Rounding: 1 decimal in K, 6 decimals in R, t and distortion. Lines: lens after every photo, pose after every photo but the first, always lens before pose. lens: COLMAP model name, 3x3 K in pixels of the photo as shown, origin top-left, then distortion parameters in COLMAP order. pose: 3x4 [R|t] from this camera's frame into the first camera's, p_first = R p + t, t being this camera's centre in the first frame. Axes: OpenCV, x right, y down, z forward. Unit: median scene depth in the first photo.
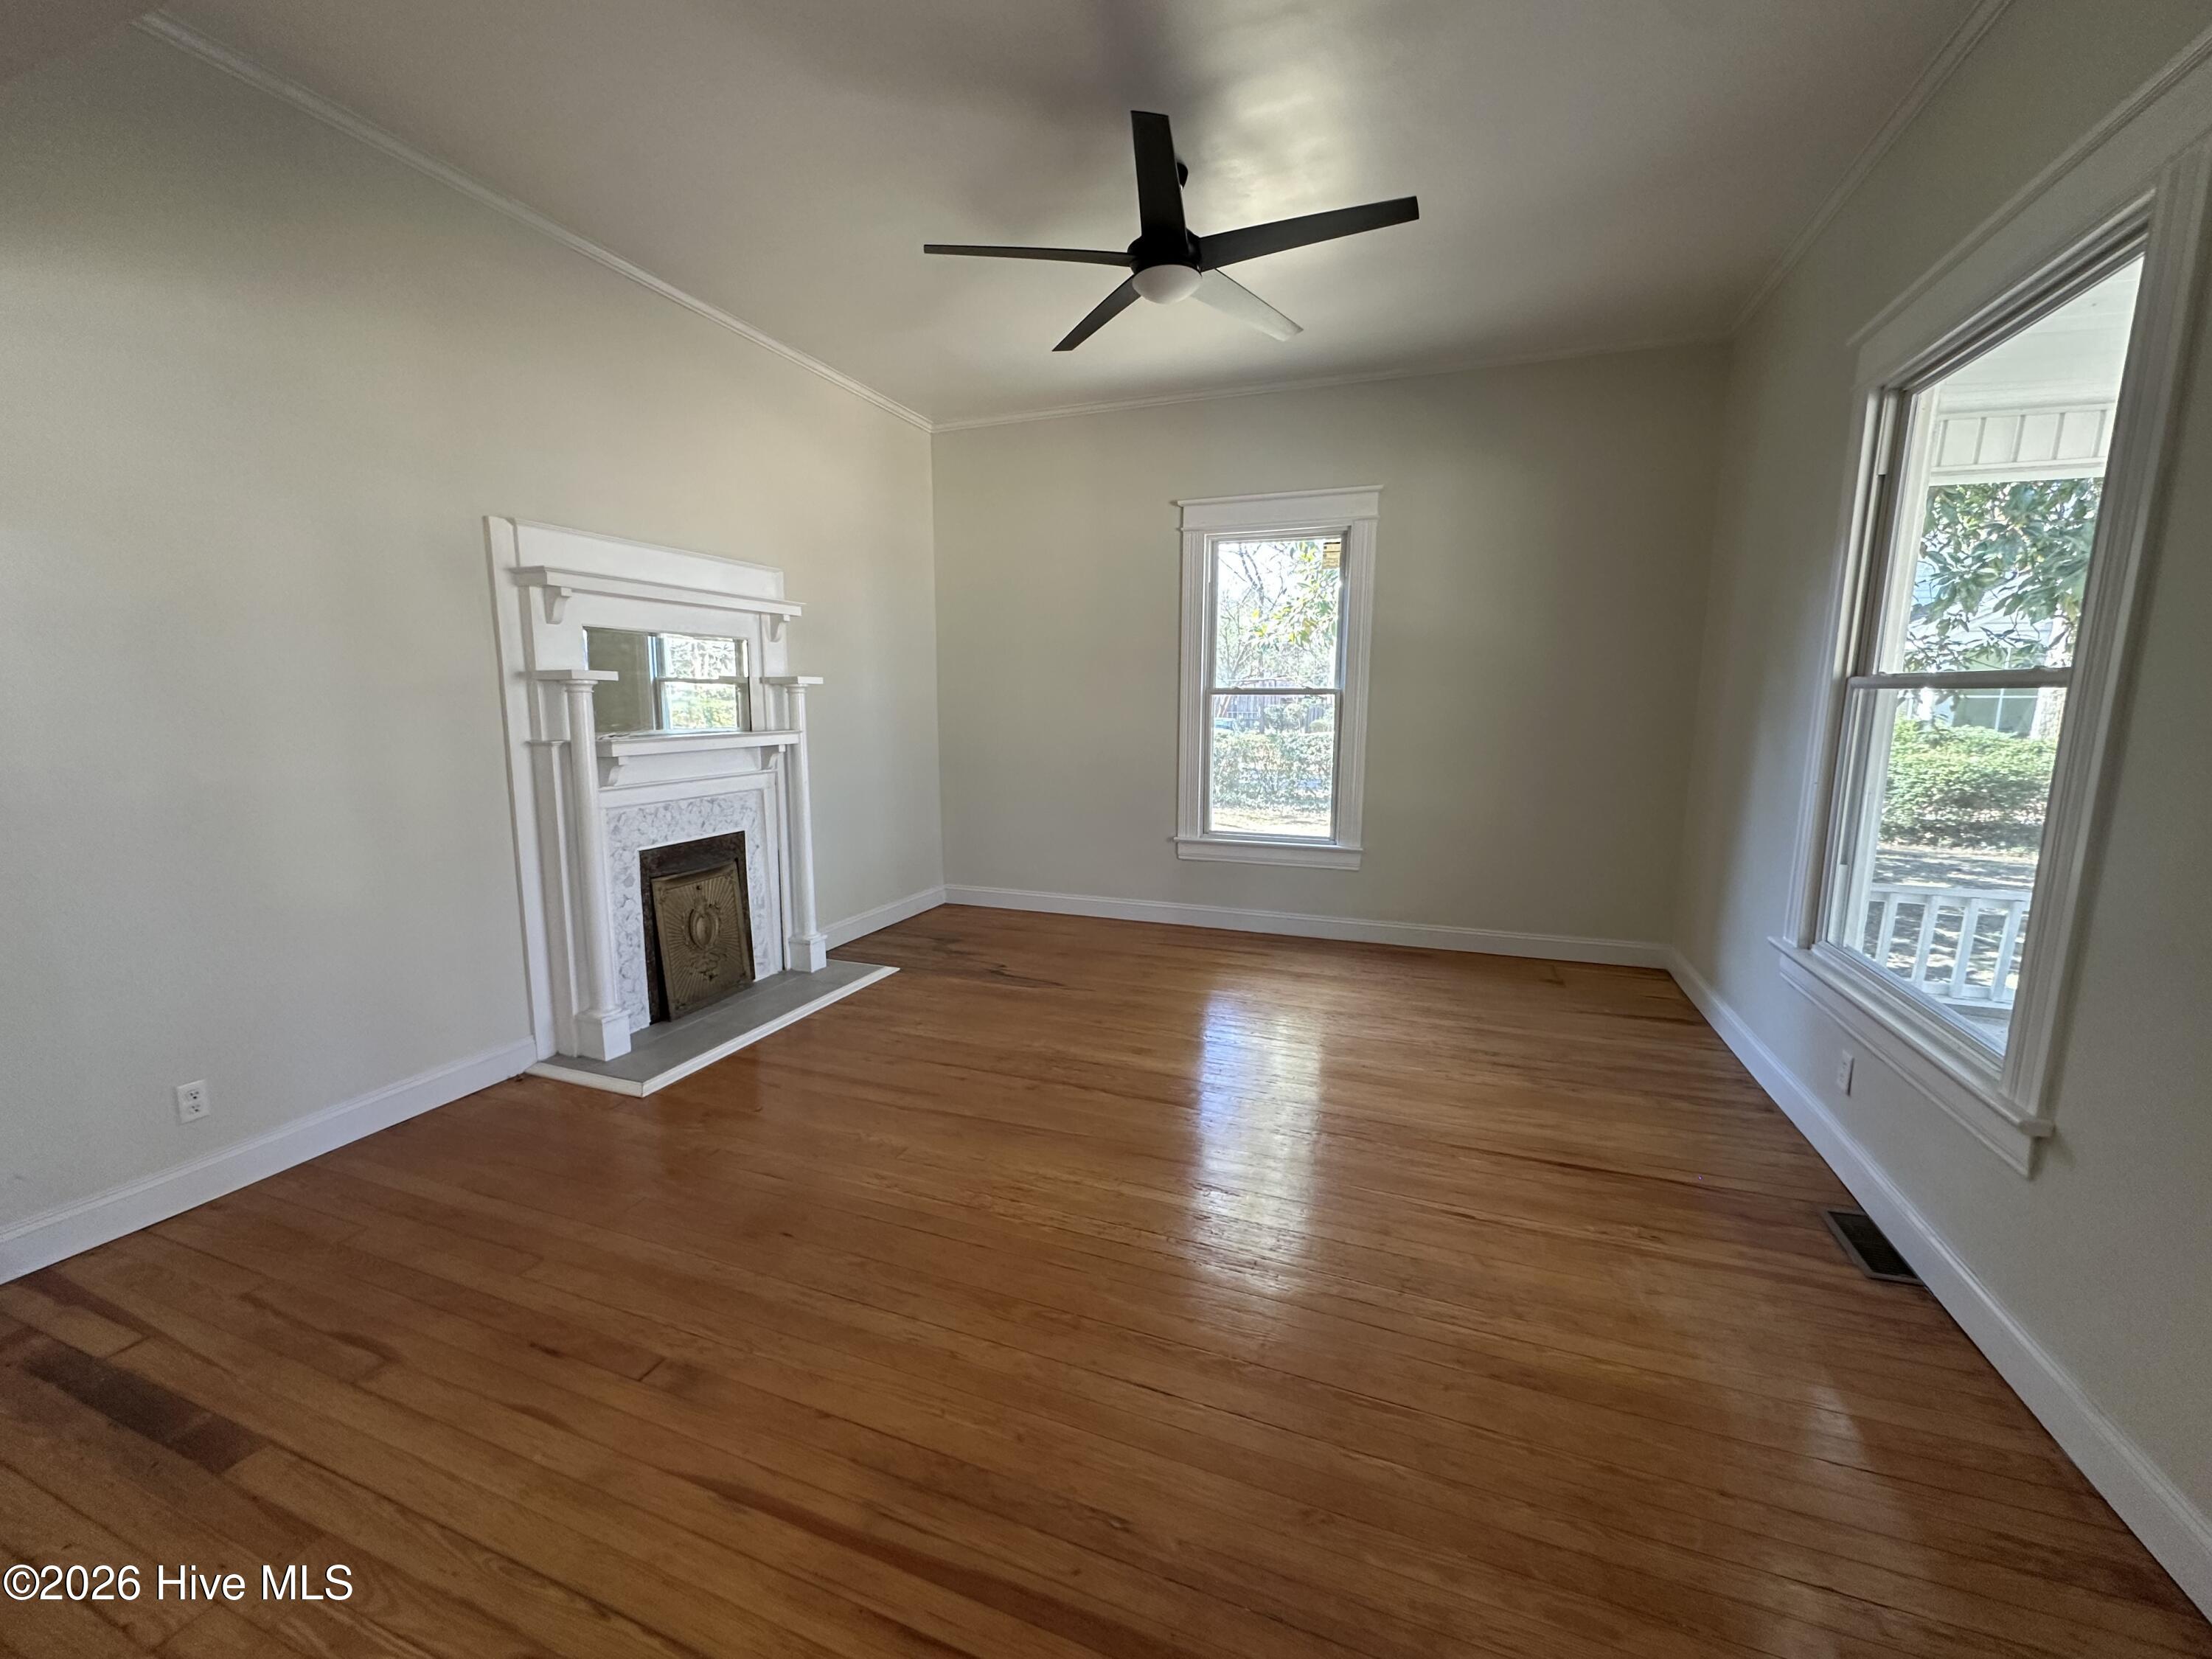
lens RADIAL K [[880.8, 0, 1106.0], [0, 880.8, 829.5], [0, 0, 1]] dist [-0.003114, 0.000441]
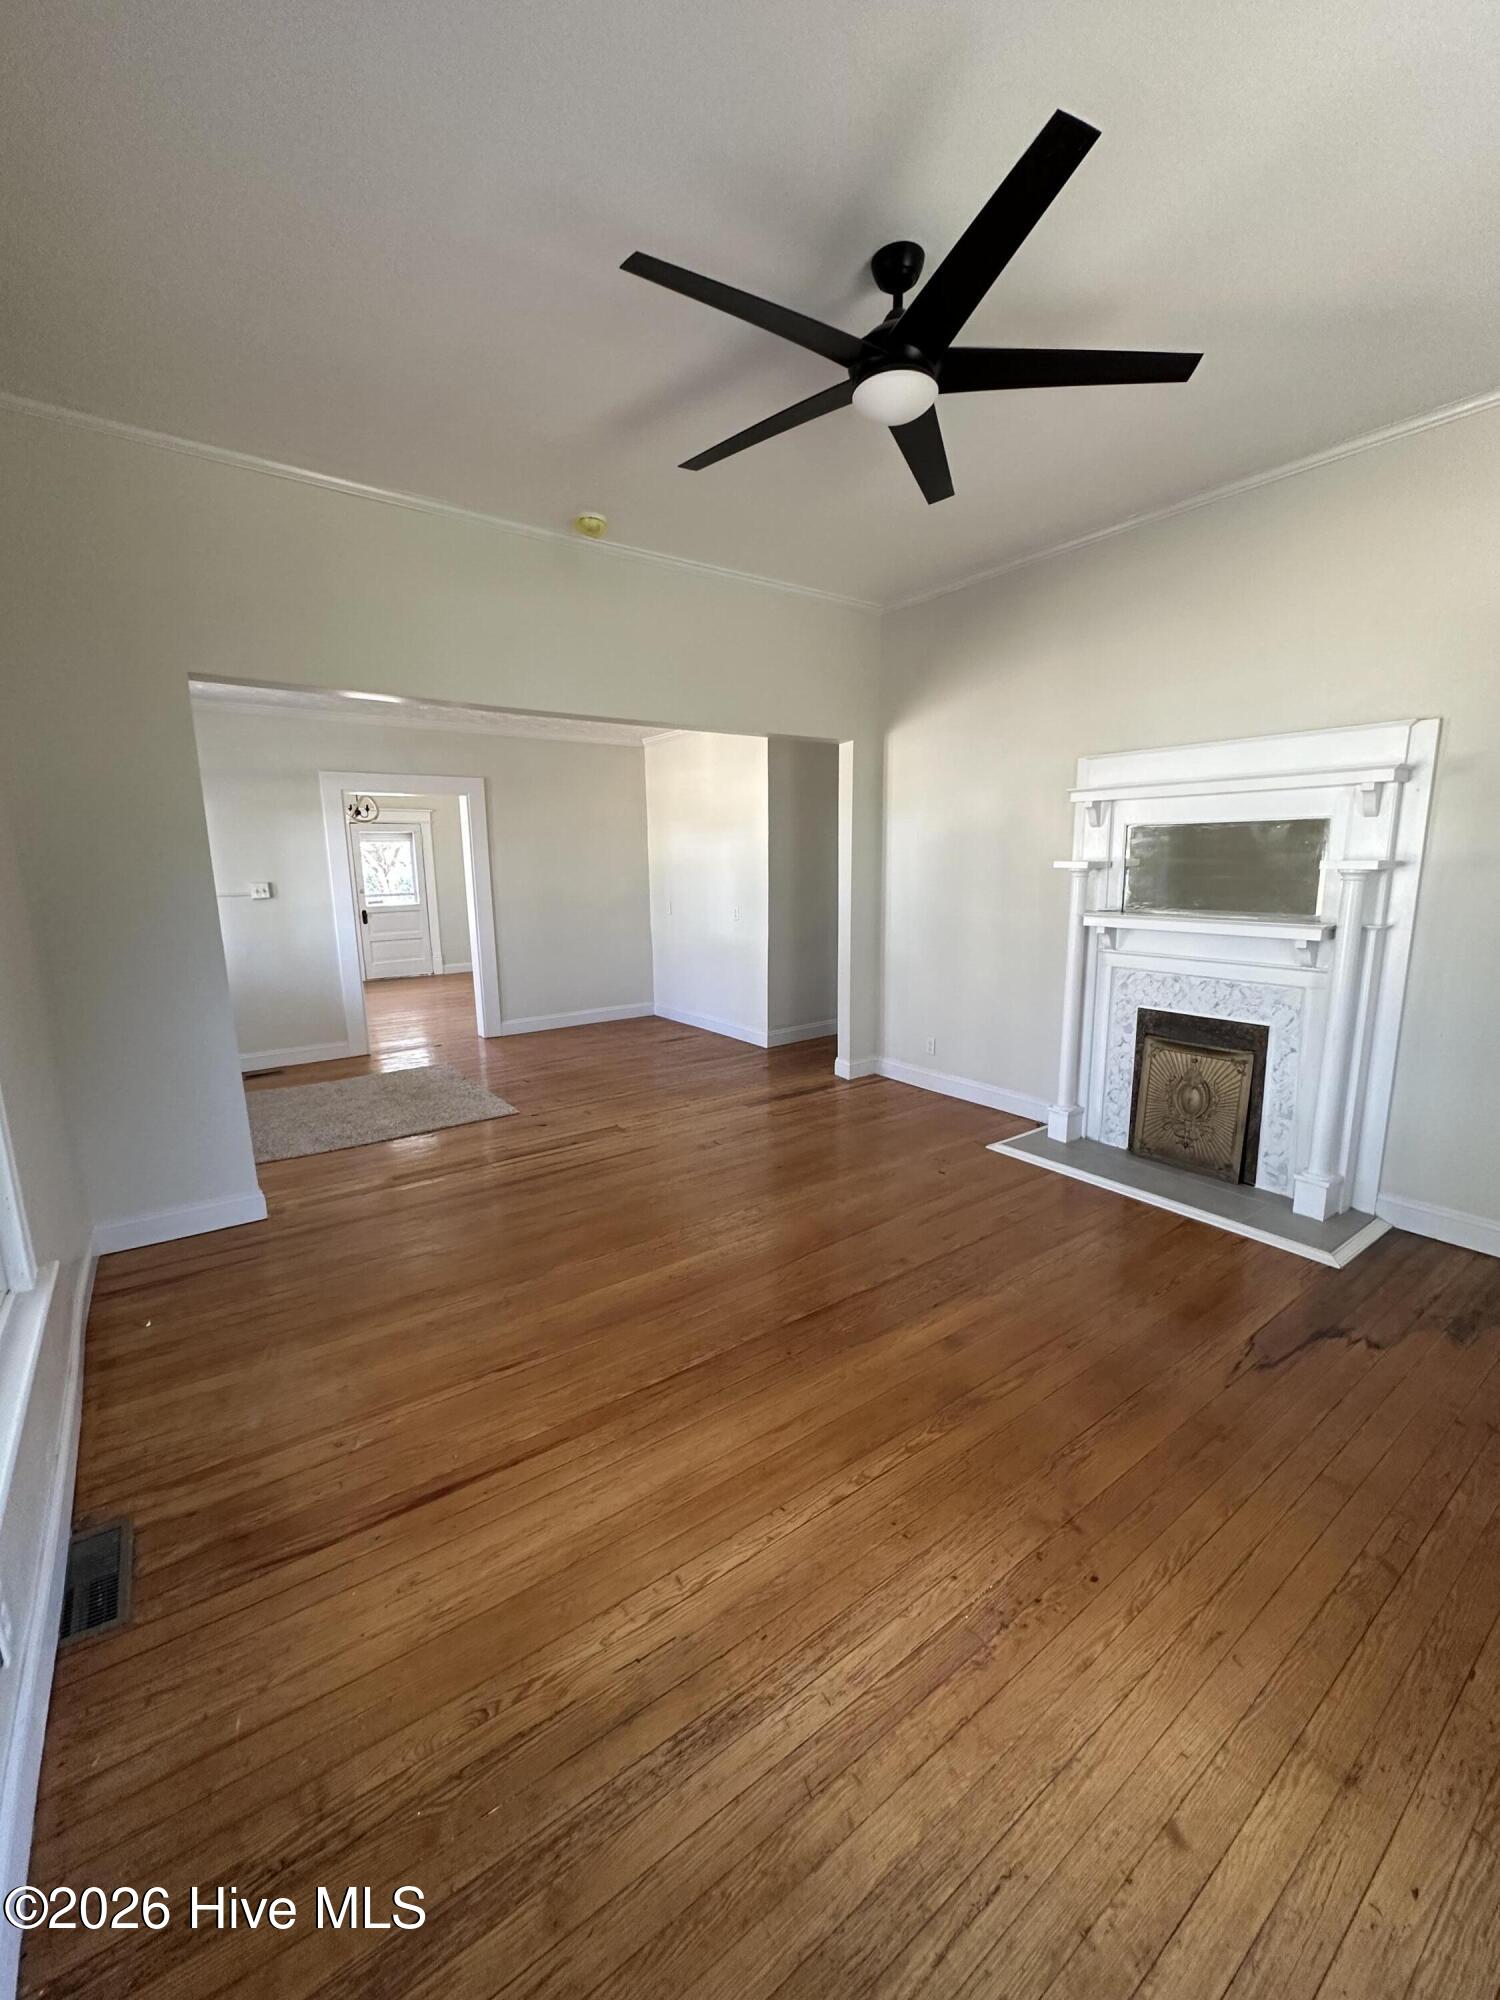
lens RADIAL K [[796.4, 0, 750.0], [0, 796.4, 1000.0], [0, 0, 1]] dist [-0.003114, 0.000441]
pose [[-0.534582, 0.151329, -0.831458, 0.662707], [-0.118441, 0.960712, 0.251006, -0.196455], [0.836776, 0.232662, -0.495656, 1.085667]]
